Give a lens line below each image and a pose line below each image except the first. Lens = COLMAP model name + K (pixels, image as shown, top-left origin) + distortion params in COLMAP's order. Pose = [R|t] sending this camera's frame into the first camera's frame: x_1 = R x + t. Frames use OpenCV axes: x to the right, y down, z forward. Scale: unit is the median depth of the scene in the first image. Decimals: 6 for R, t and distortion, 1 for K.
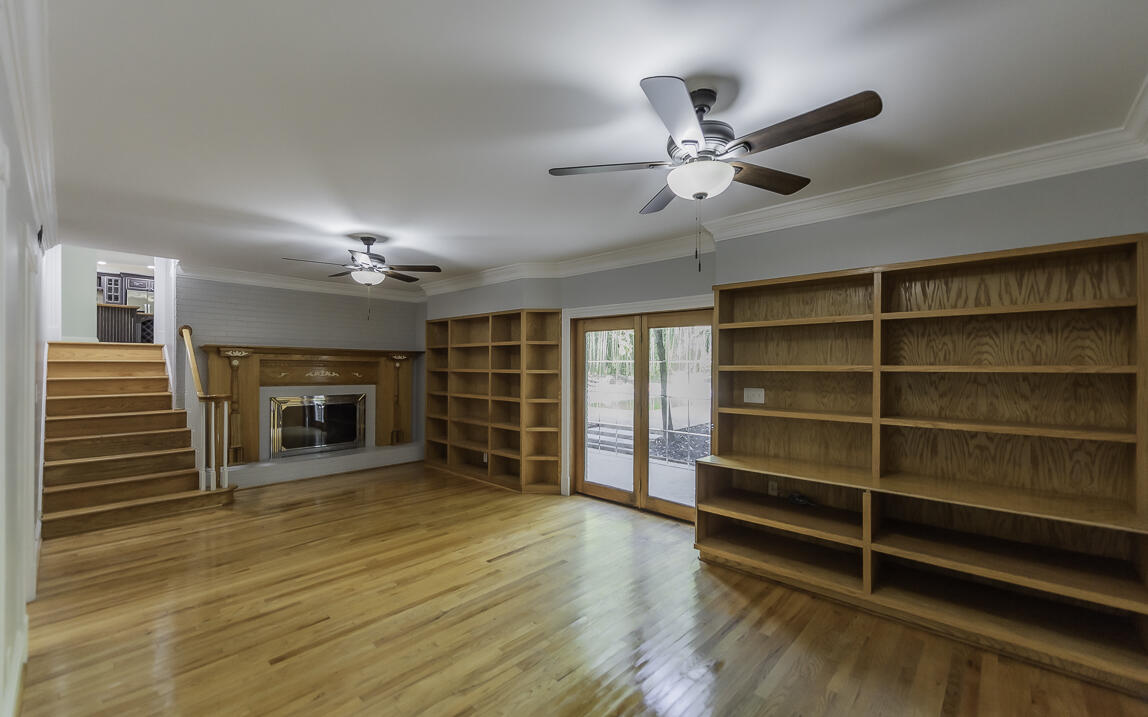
lens RADIAL K [[465.6, 0, 574.1], [0, 465.6, 369.3], [0, 0, 1]] dist [0.000872, 0.000028]
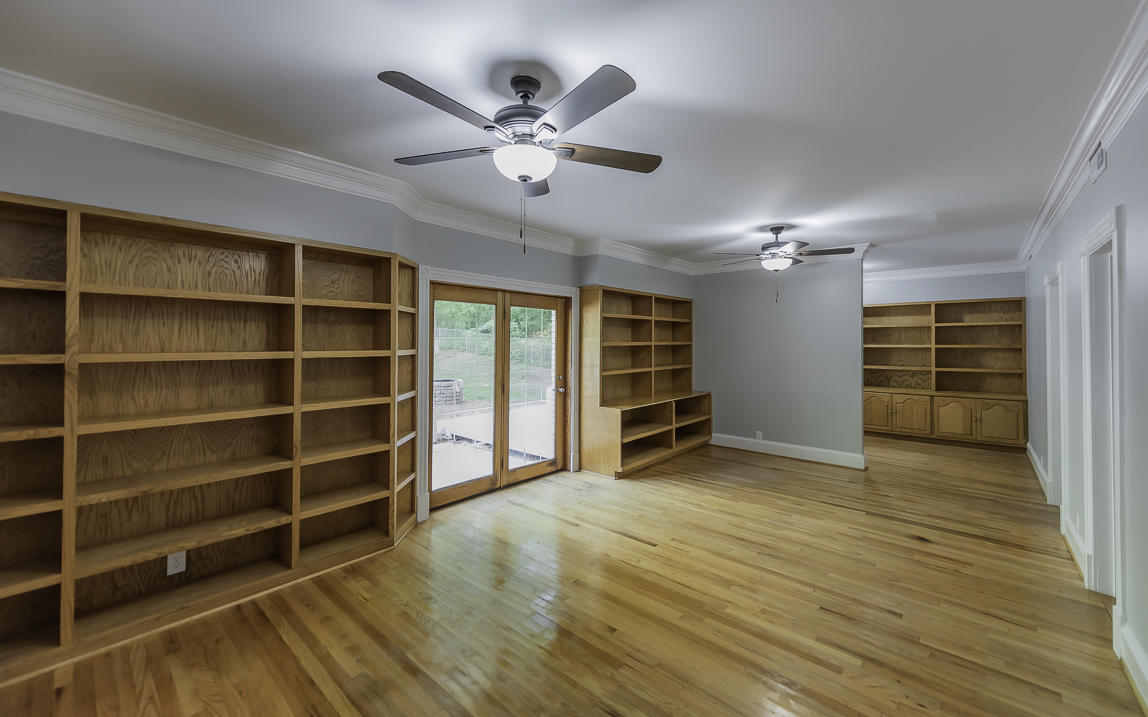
lens RADIAL K [[445.7, 0, 587.7], [0, 445.7, 334.7], [0, 0, 1]] dist [0.001632, 0.000026]
pose [[-0.029107, 0.010335, 0.999523, -0.895892], [0.007878, 0.999918, -0.010109, -0.014426], [-0.999545, 0.007580, -0.029186, 0.936921]]
